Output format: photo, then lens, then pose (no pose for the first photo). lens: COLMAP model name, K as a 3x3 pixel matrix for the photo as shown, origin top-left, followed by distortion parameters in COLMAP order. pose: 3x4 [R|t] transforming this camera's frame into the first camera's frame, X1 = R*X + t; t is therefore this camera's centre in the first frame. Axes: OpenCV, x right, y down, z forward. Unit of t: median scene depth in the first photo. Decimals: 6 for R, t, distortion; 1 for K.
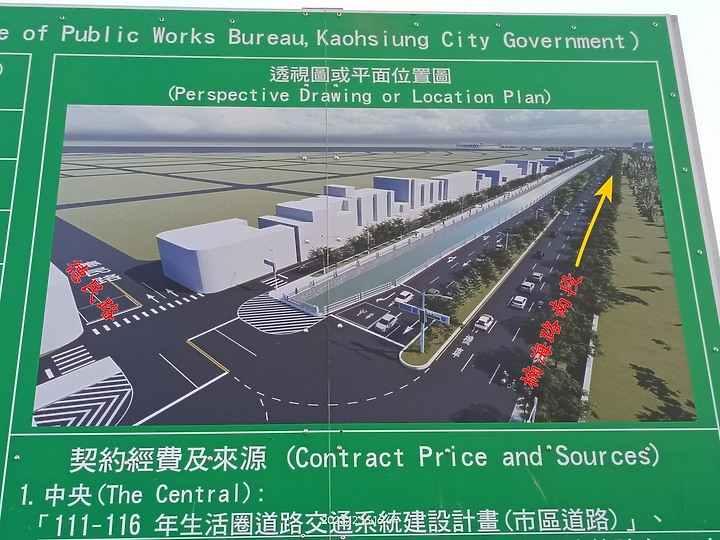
lens RADIAL K [[546.9, 0, 357.7], [0, 546.9, 268.9], [0, 0, 1]] dist [0.018228, -0.010451]
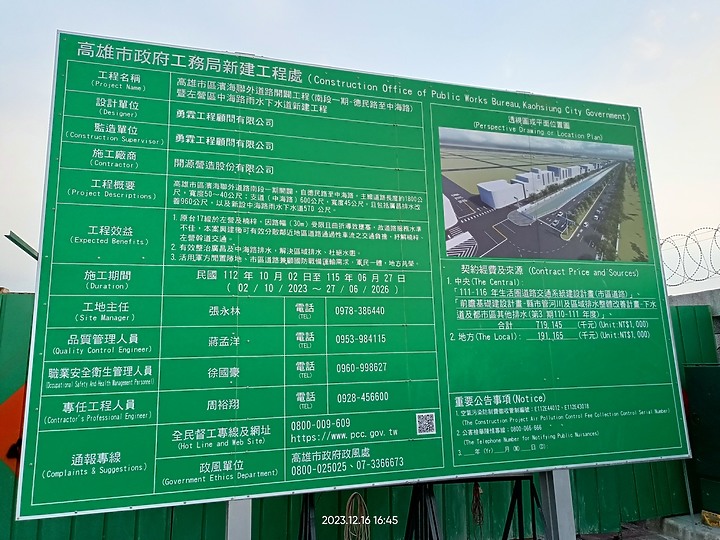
lens RADIAL K [[546.9, 0, 357.7], [0, 546.9, 268.9], [0, 0, 1]] dist [0.018228, -0.010451]
pose [[0.956722, 0.012931, 0.290716, -1.553576], [-0.031406, 0.997765, 0.058972, 0.184916], [-0.289304, -0.065550, 0.954990, -1.198018]]
